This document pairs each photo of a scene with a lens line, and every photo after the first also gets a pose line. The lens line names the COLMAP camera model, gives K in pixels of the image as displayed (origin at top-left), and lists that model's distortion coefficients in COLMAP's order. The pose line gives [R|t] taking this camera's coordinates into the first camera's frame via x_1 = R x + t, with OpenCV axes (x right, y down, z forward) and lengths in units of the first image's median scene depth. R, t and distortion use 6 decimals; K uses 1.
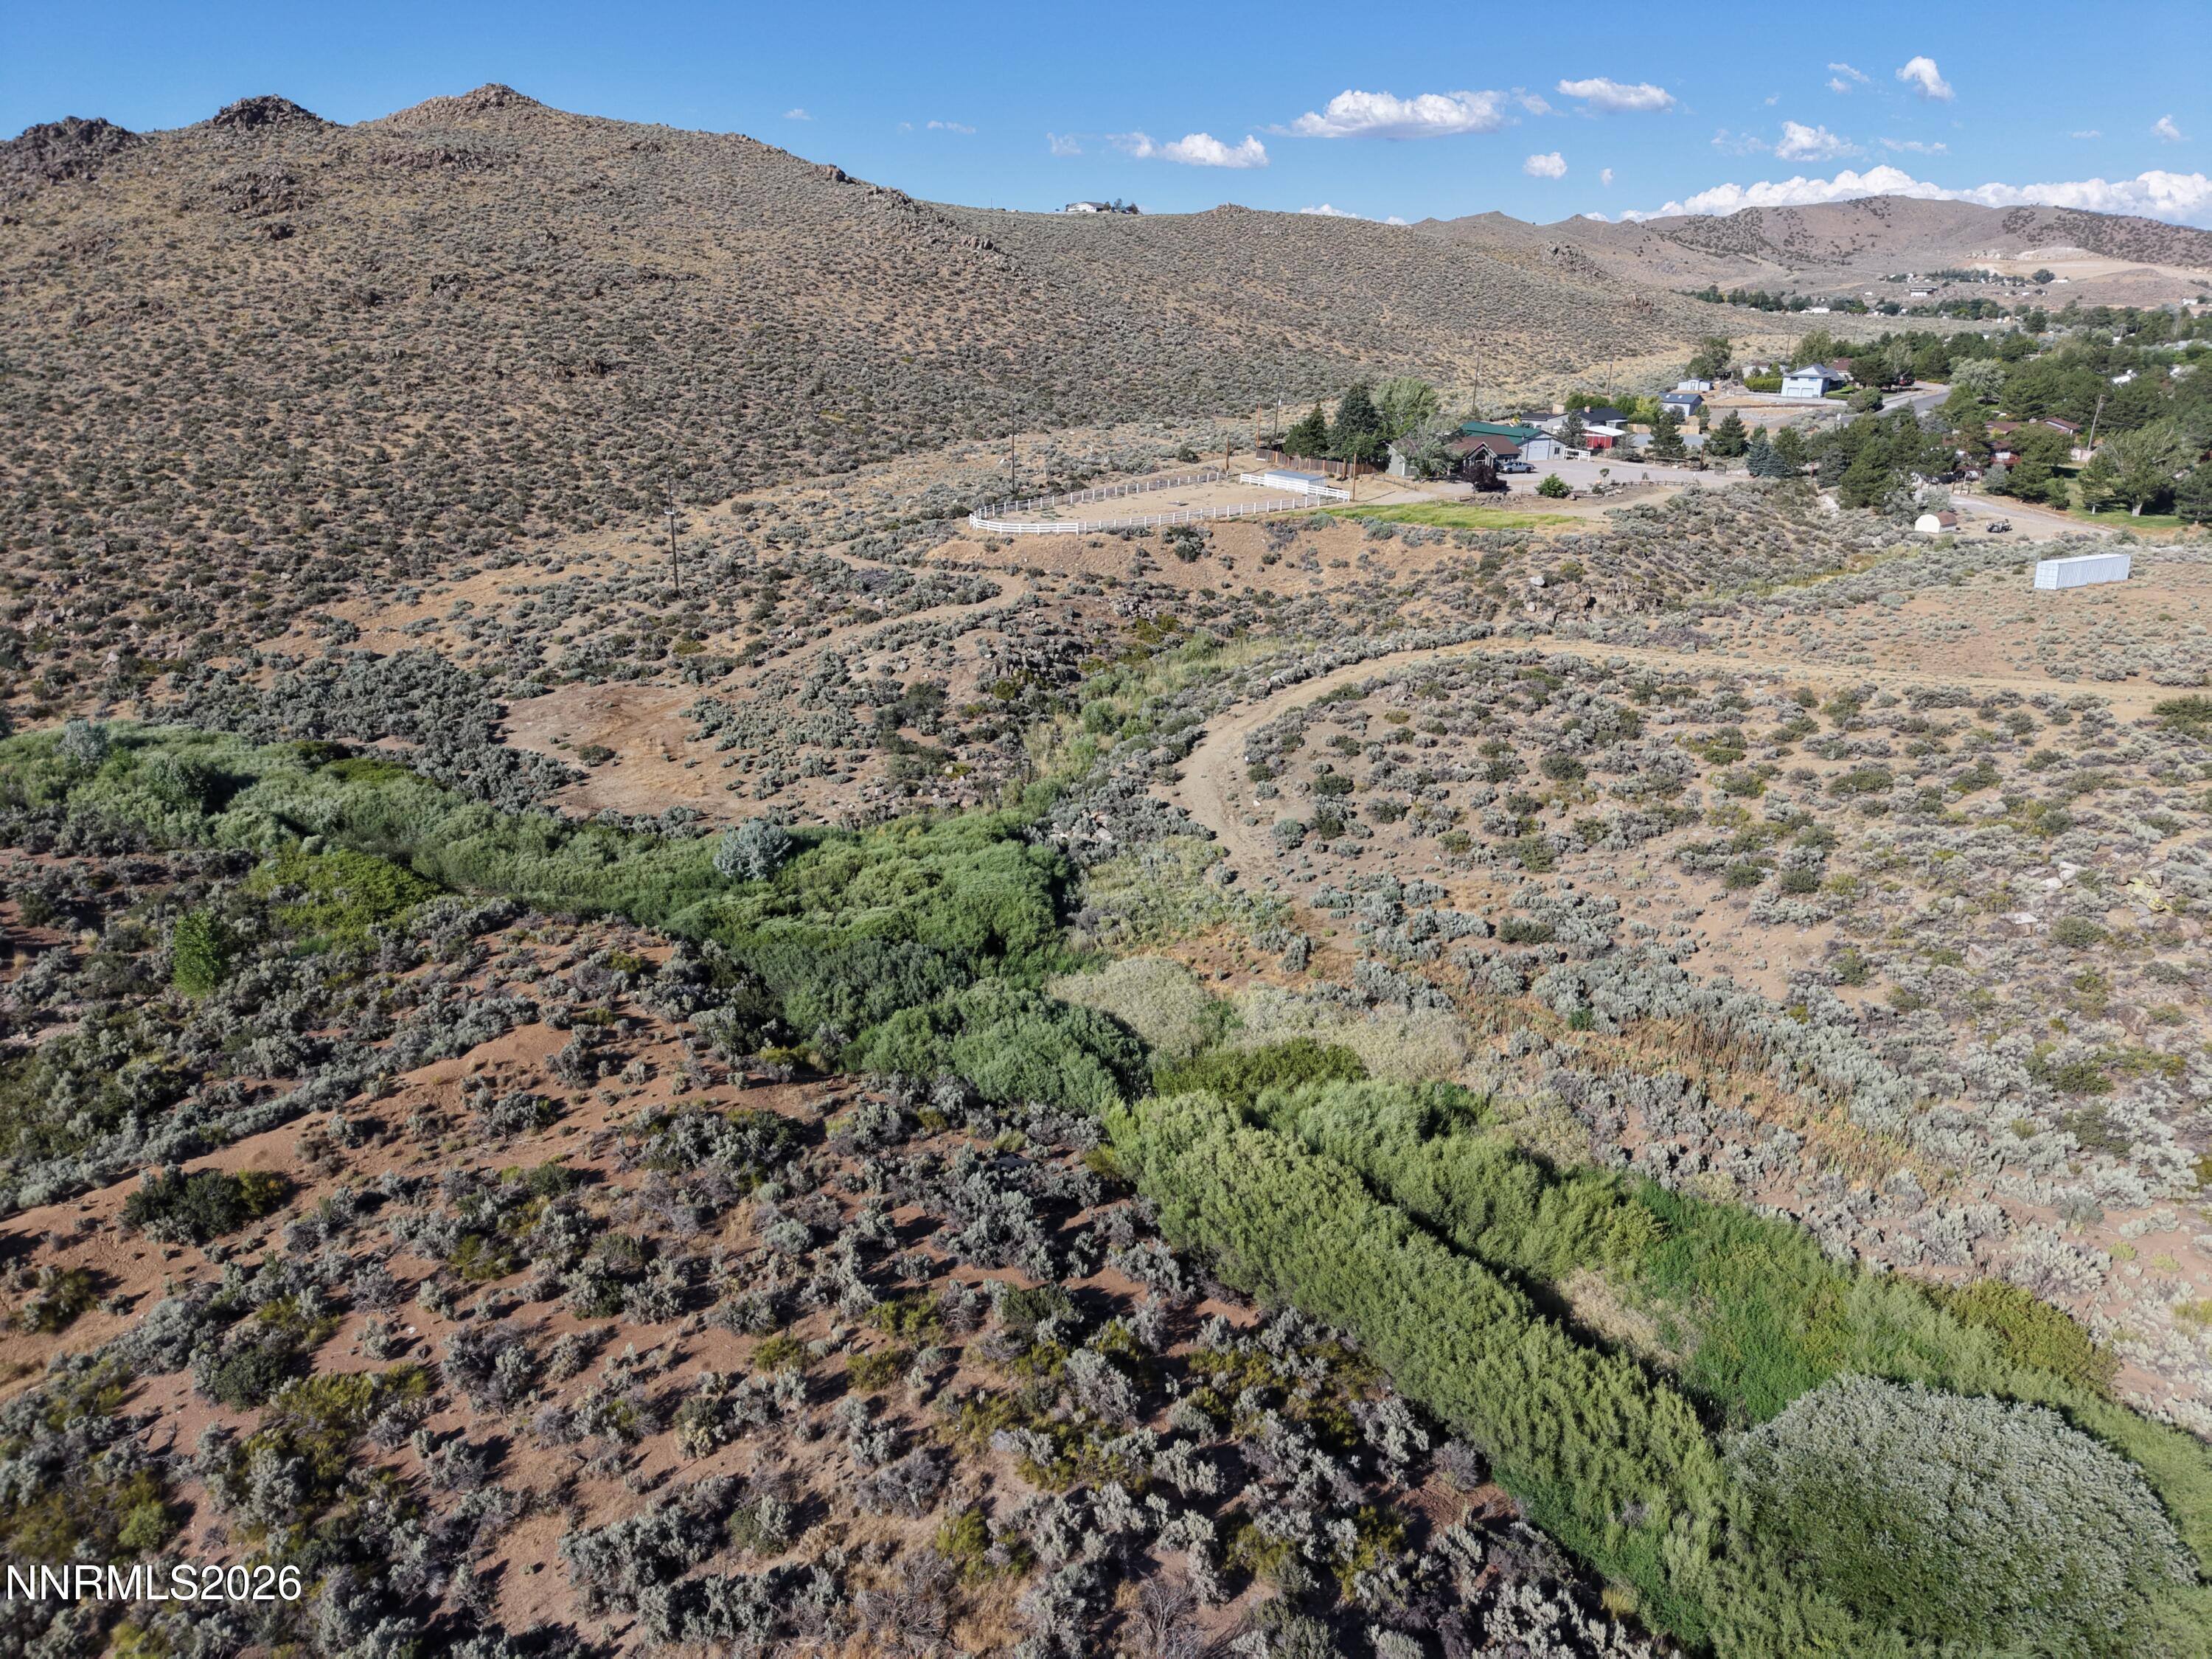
lens RADIAL K [[1478.6, 0, 1103.7], [0, 1478.6, 835.6], [0, 0, 1]] dist [0.014645, -0.012272]
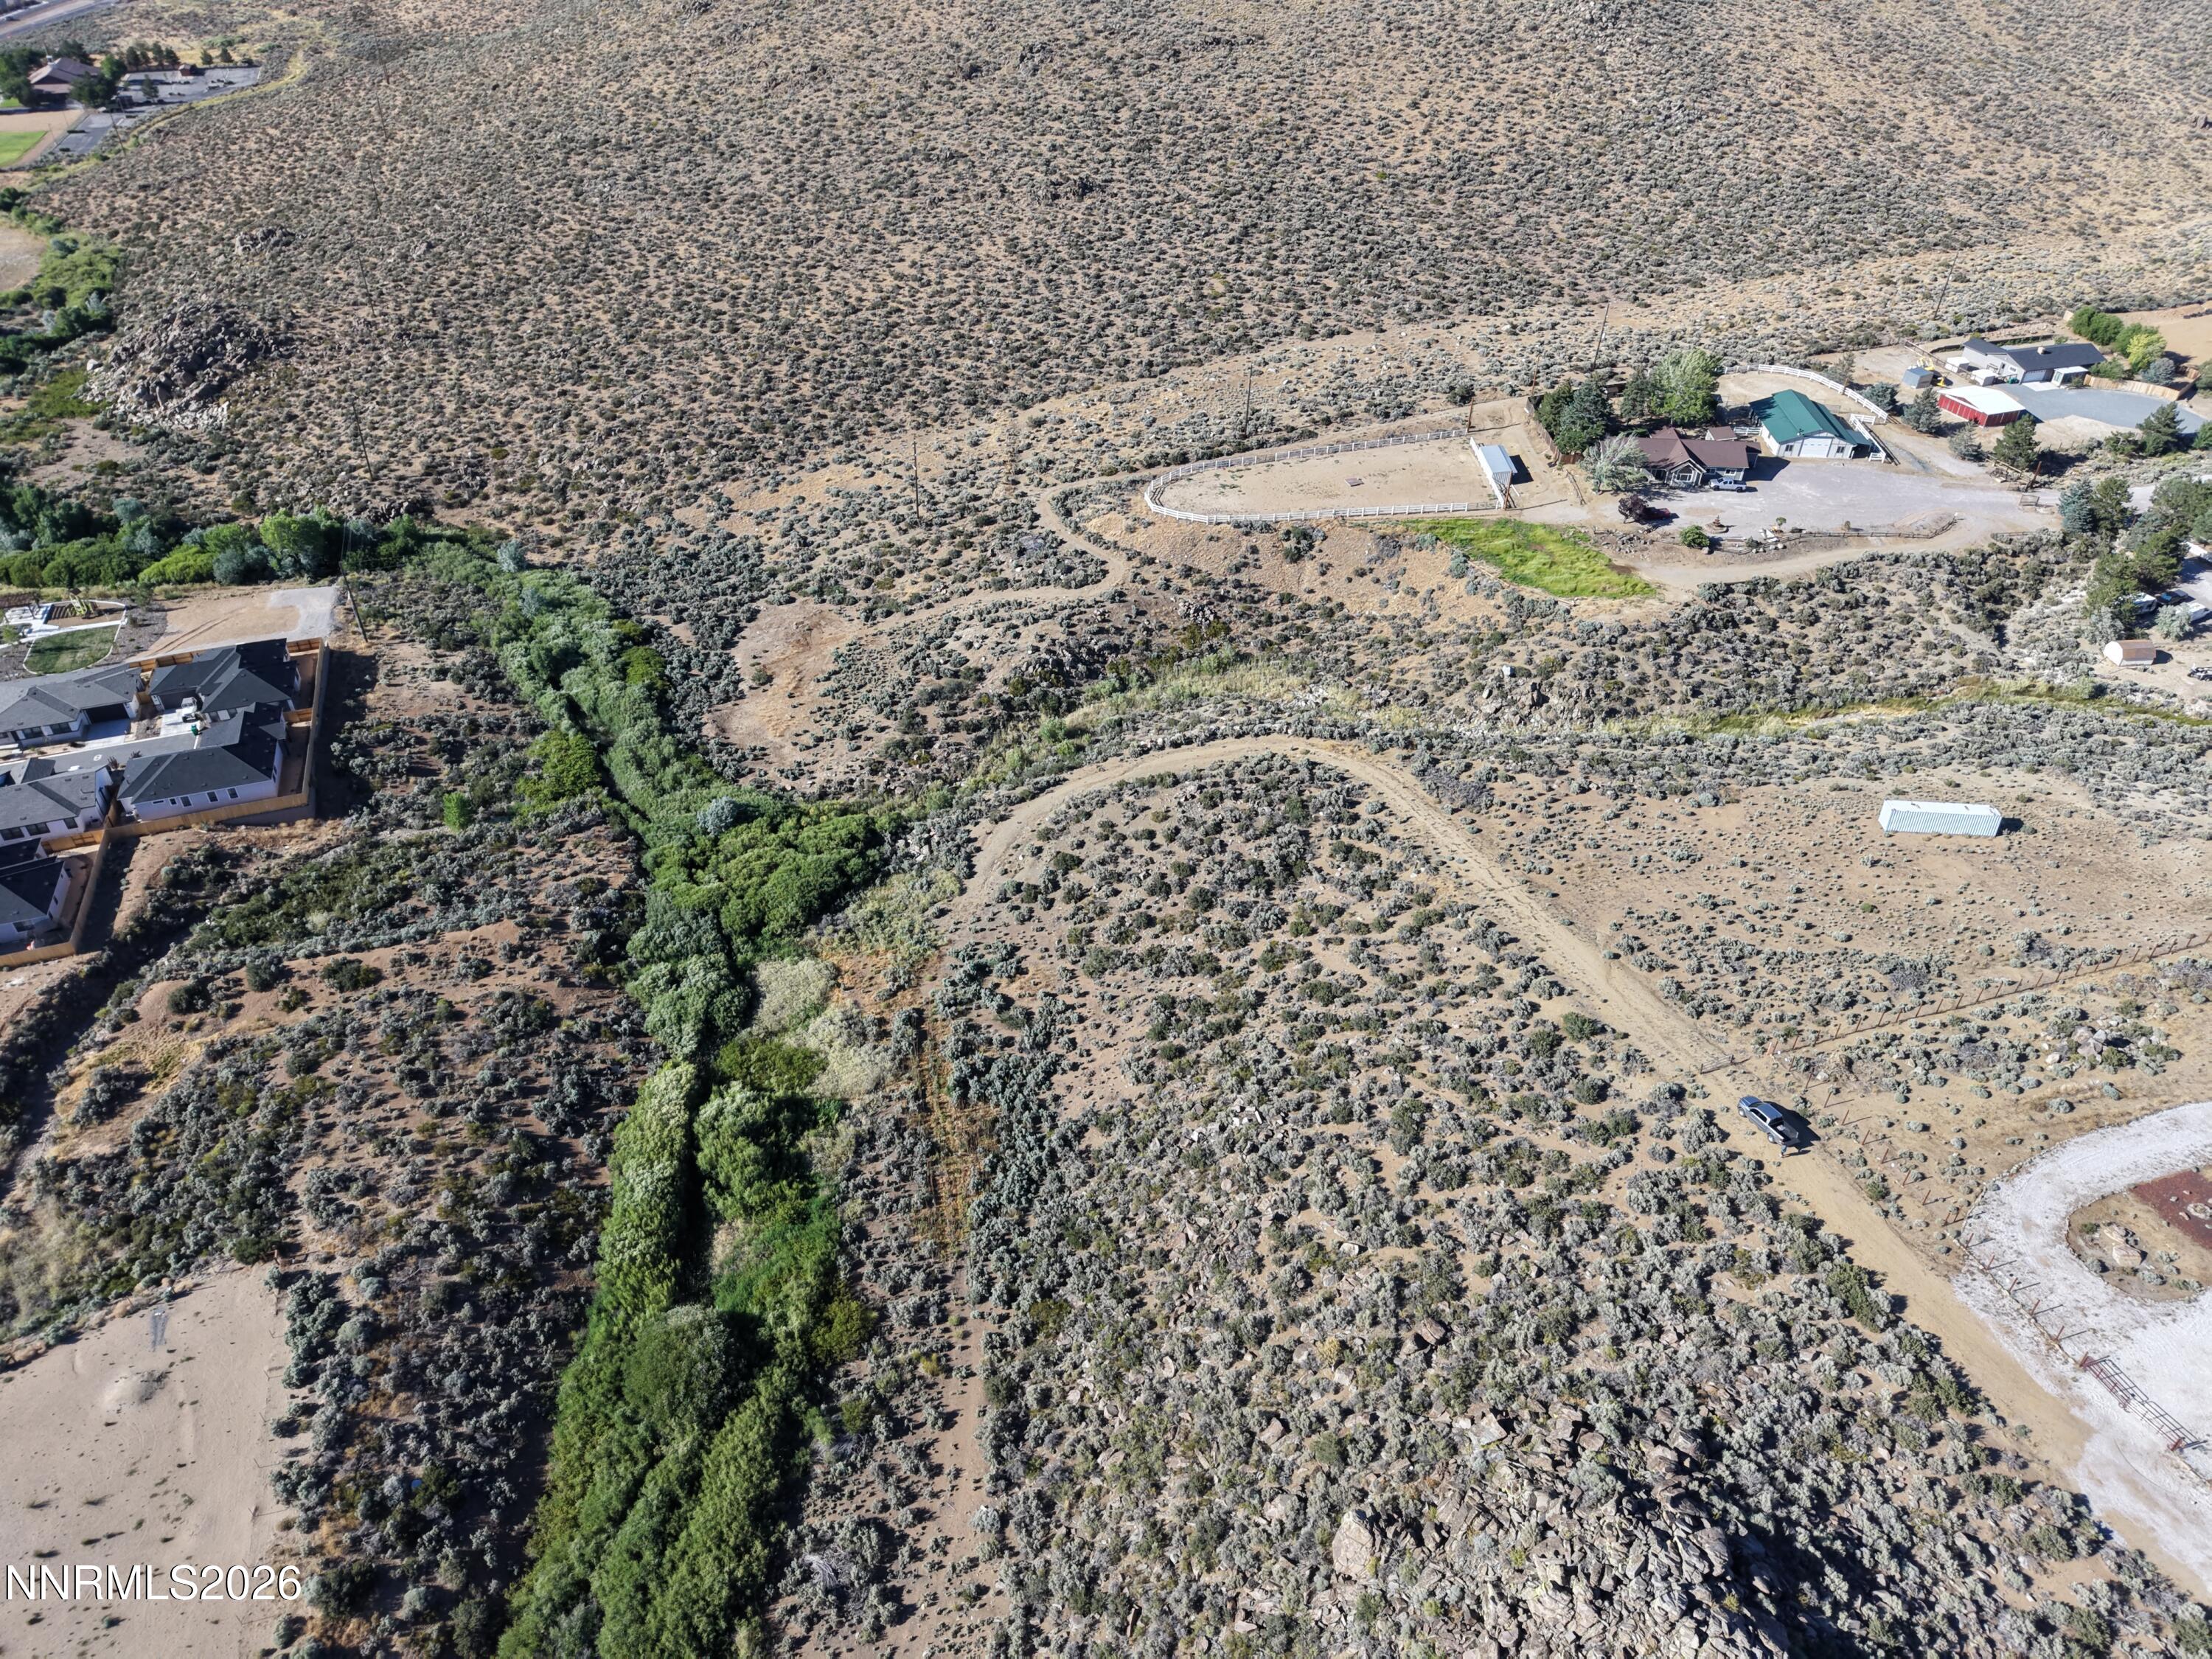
lens RADIAL K [[1478.6, 0, 1103.7], [0, 1478.6, 835.6], [0, 0, 1]] dist [0.014645, -0.012272]
pose [[0.857236, 0.304739, -0.415066, 0.561533], [-0.173013, 0.929671, 0.325234, -0.387173], [0.484987, -0.206991, 0.849672, -0.184079]]
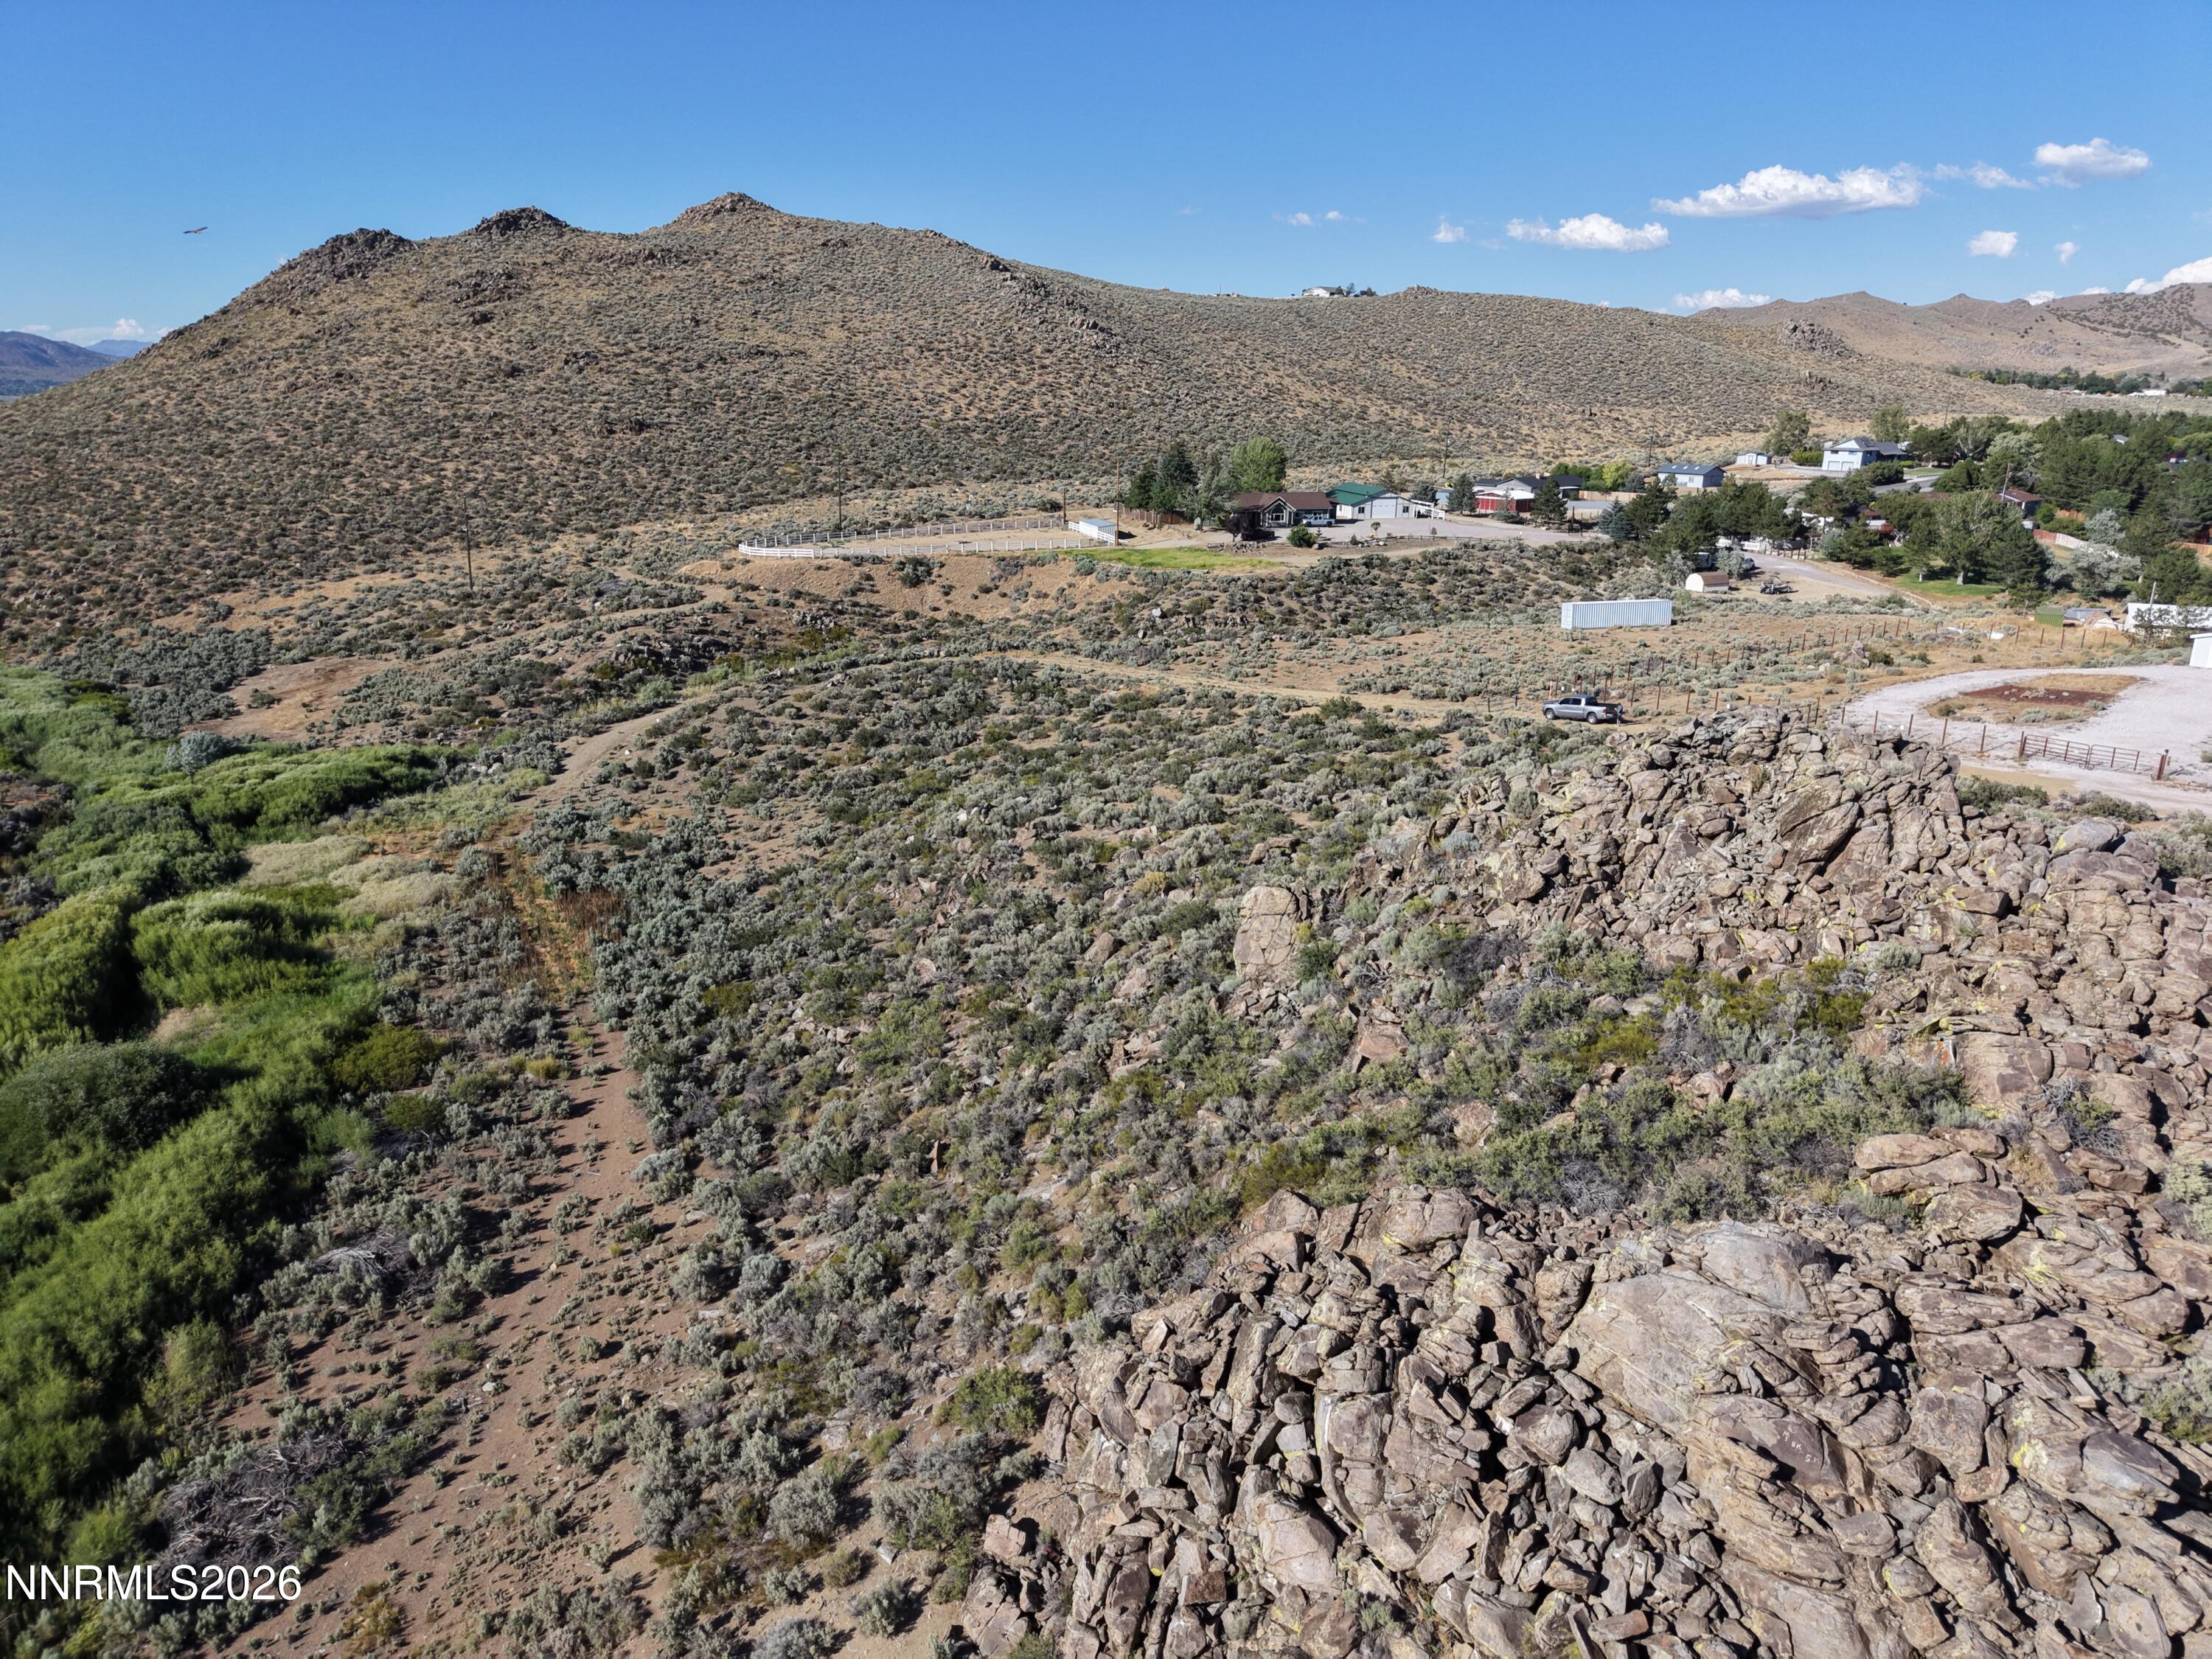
lens RADIAL K [[1478.6, 0, 1103.7], [0, 1478.6, 835.6], [0, 0, 1]] dist [0.014645, -0.012272]
pose [[0.971192, 0.070207, -0.227723, 0.530958], [-0.082031, 0.995707, -0.042869, 0.045888], [0.223735, 0.060315, 0.972782, -0.067044]]
